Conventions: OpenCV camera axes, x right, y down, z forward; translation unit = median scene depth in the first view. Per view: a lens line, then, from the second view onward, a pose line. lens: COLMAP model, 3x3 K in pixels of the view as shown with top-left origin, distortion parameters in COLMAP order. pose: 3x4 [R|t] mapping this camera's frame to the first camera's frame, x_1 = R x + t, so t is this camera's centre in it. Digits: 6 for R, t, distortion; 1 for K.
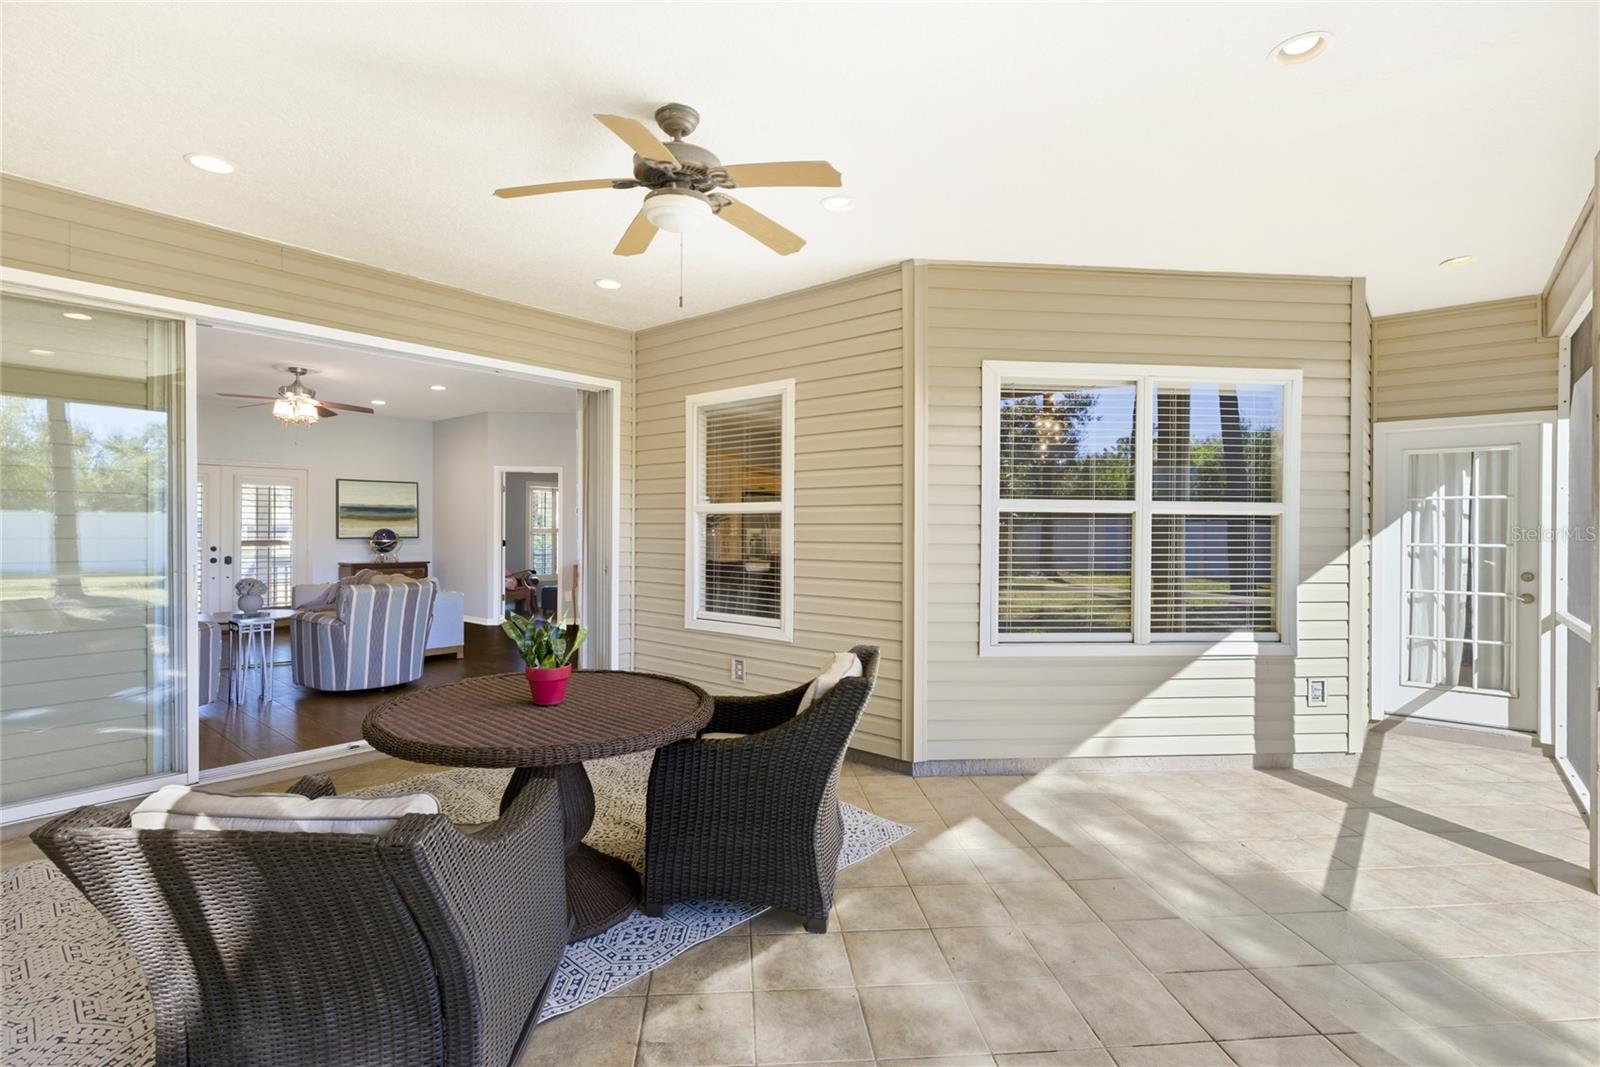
lens RADIAL K [[741.8, 0, 794.0], [0, 741.8, 534.3], [0, 0, 1]] dist [0.002214, -0.000057]
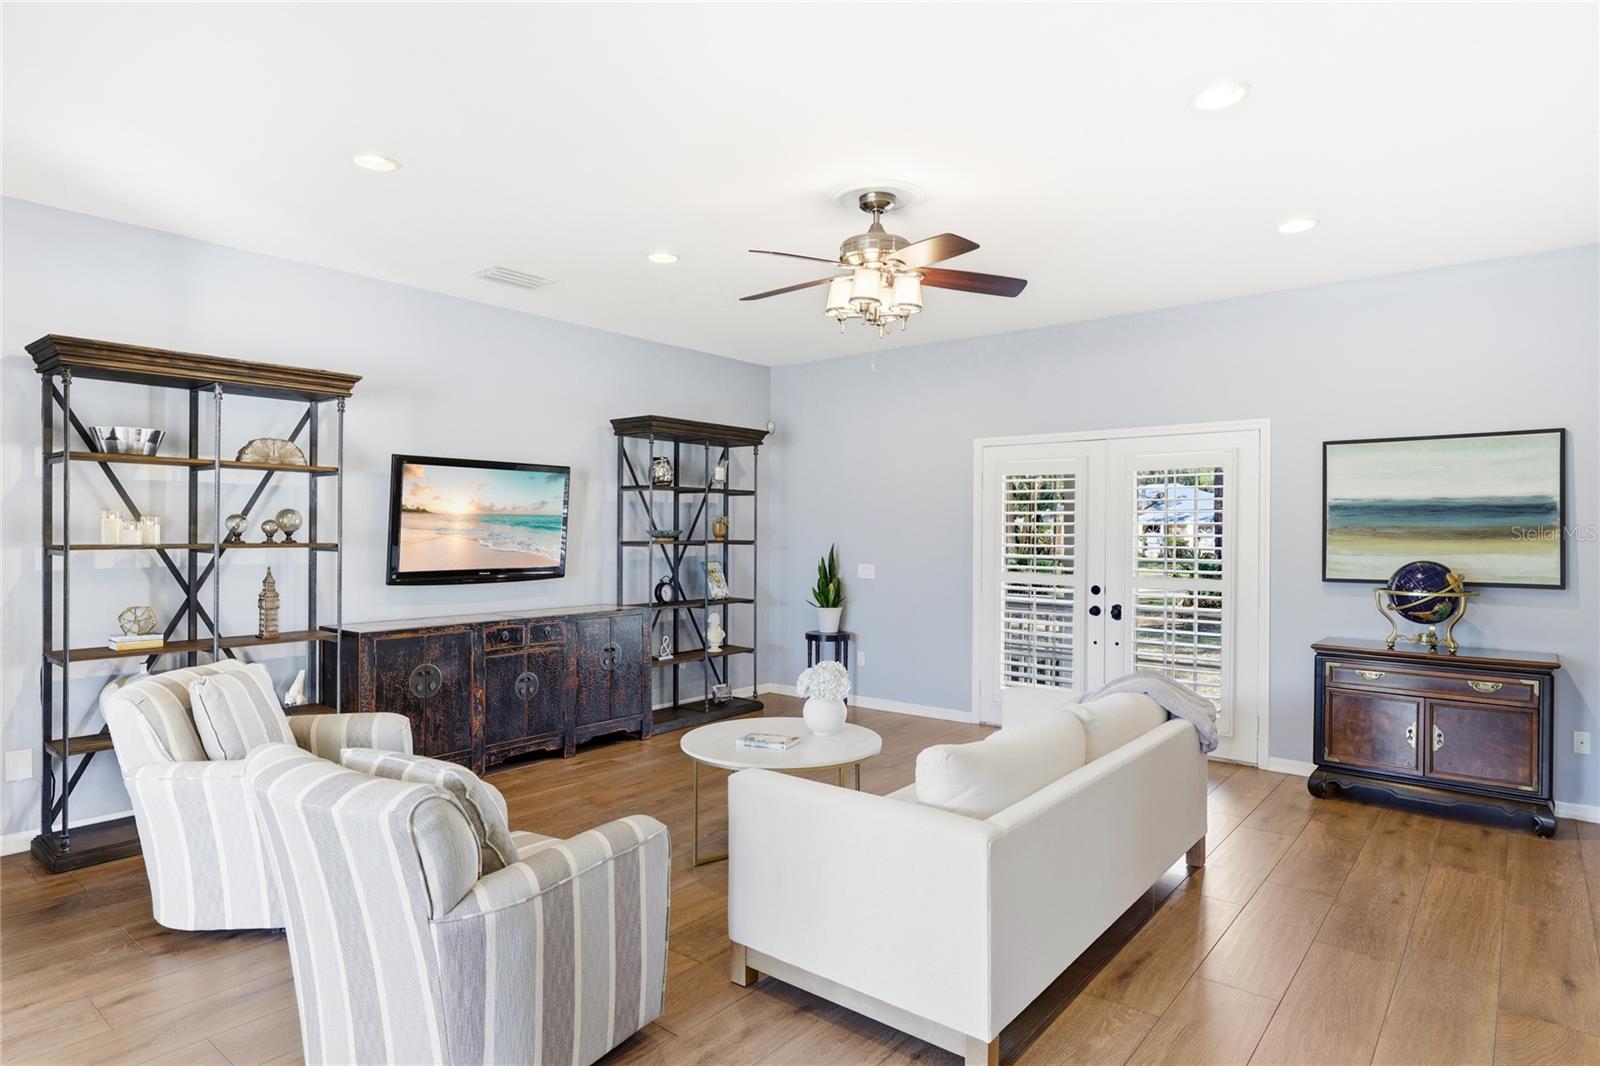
lens RADIAL K [[894.3, 0, 805.1], [0, 894.3, 531.9], [0, 0, 1]] dist [0.013178, -0.000463]
pose [[0.017240, -0.002346, -0.999849, -0.100996], [-0.011514, 0.999930, -0.002545, -0.017478], [0.999785, 0.011556, 0.017212, 0.683518]]
